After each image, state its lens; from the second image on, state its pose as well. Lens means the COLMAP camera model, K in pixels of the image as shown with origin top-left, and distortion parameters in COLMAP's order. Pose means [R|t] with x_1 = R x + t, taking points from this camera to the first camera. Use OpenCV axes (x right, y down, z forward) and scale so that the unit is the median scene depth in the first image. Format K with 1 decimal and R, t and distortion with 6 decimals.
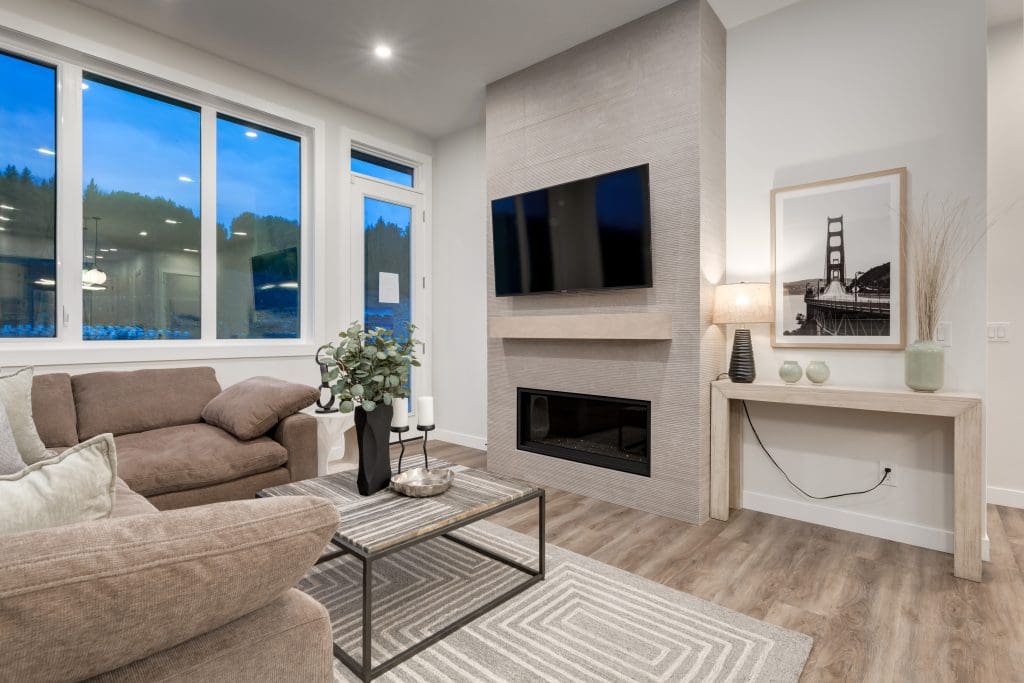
lens RADIAL K [[496.5, 0, 517.9], [0, 496.5, 334.9], [0, 0, 1]] dist [0.005965, 0.000185]
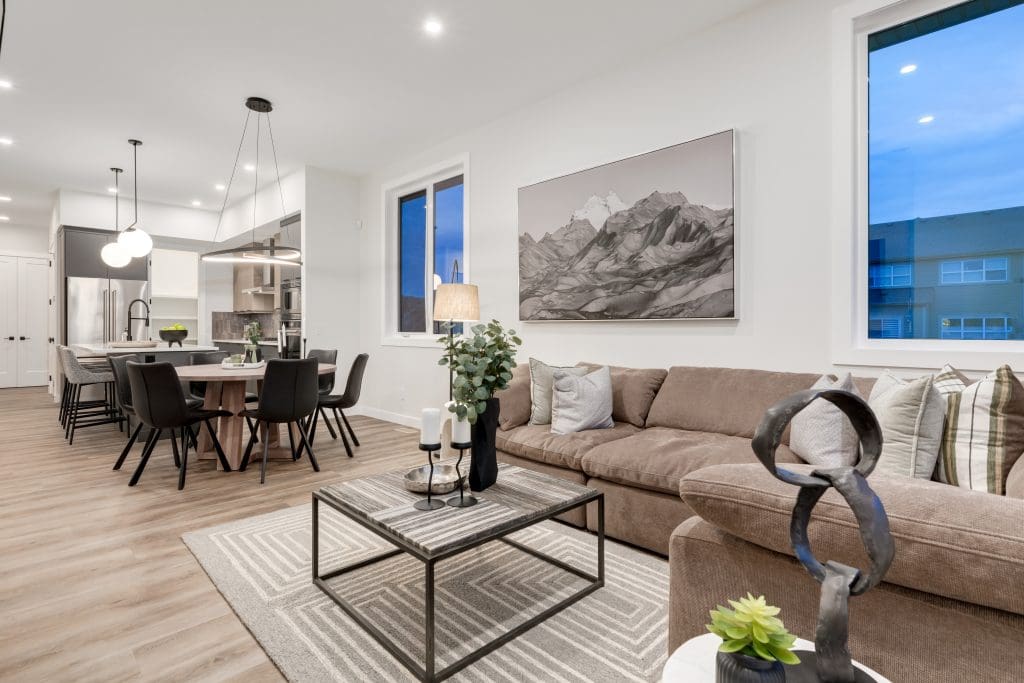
lens RADIAL K [[496.5, 0, 512.5], [0, 496.5, 333.5], [0, 0, 1]] dist [0.005965, 0.000185]
pose [[-0.996815, -0.004481, 0.079626, -0.389063], [-0.004557, 0.999989, -0.000774, 0.004675], [-0.079622, -0.001135, -0.996825, 1.831787]]
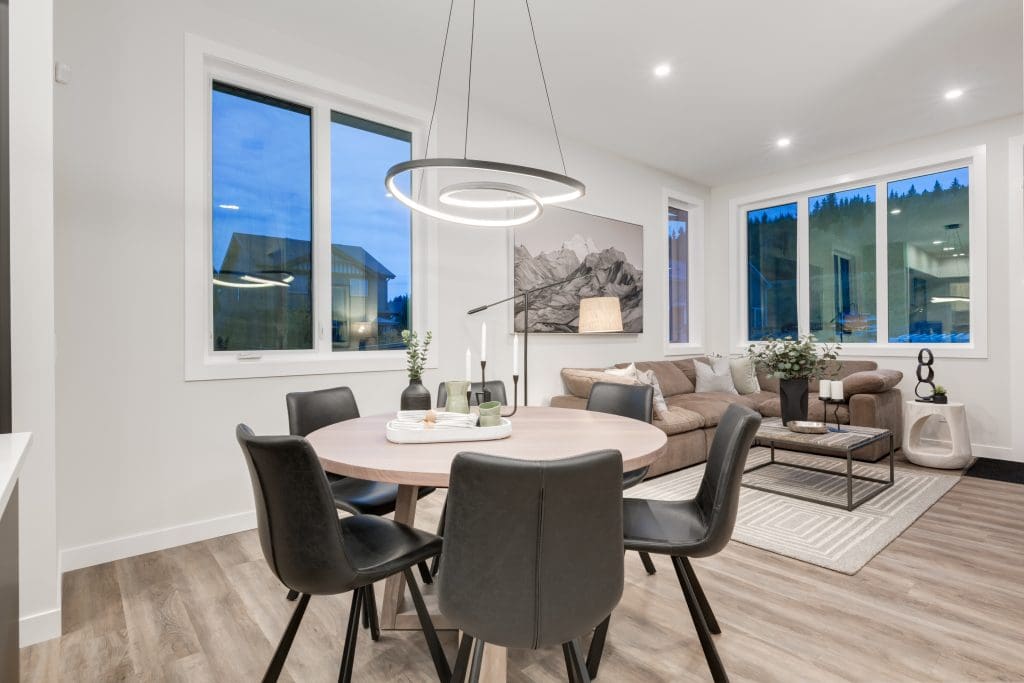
lens RADIAL K [[514.2, 0, 508.5], [0, 514.2, 341.8], [0, 0, 1]] dist [0.018454, 0.000079]
pose [[-0.155540, 0.014606, -0.987722, 1.617555], [0.010358, 0.999860, 0.013155, -0.035873], [0.987775, -0.008184, -0.155670, 0.233663]]
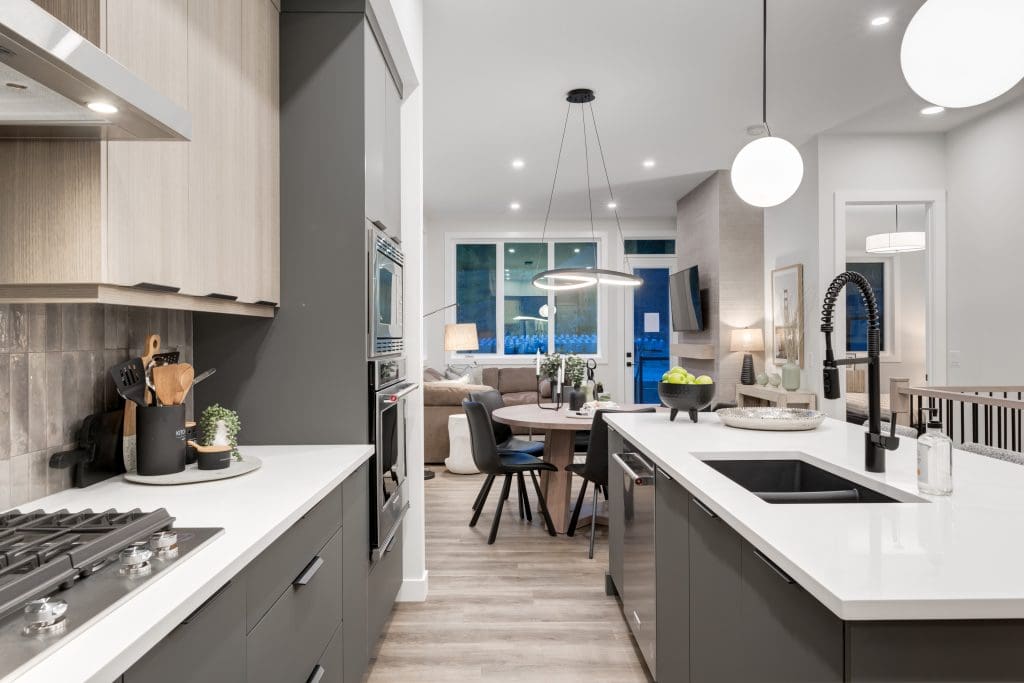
lens RADIAL K [[706.8, 0, 512.1], [0, 706.8, 340.5], [0, 0, 1]] dist [0.002995, -0.000081]
pose [[0.650745, -0.001419, -0.759295, 2.268992], [0.007306, 0.999964, 0.004392, -0.097406], [0.759261, -0.008406, 0.650732, -1.564807]]
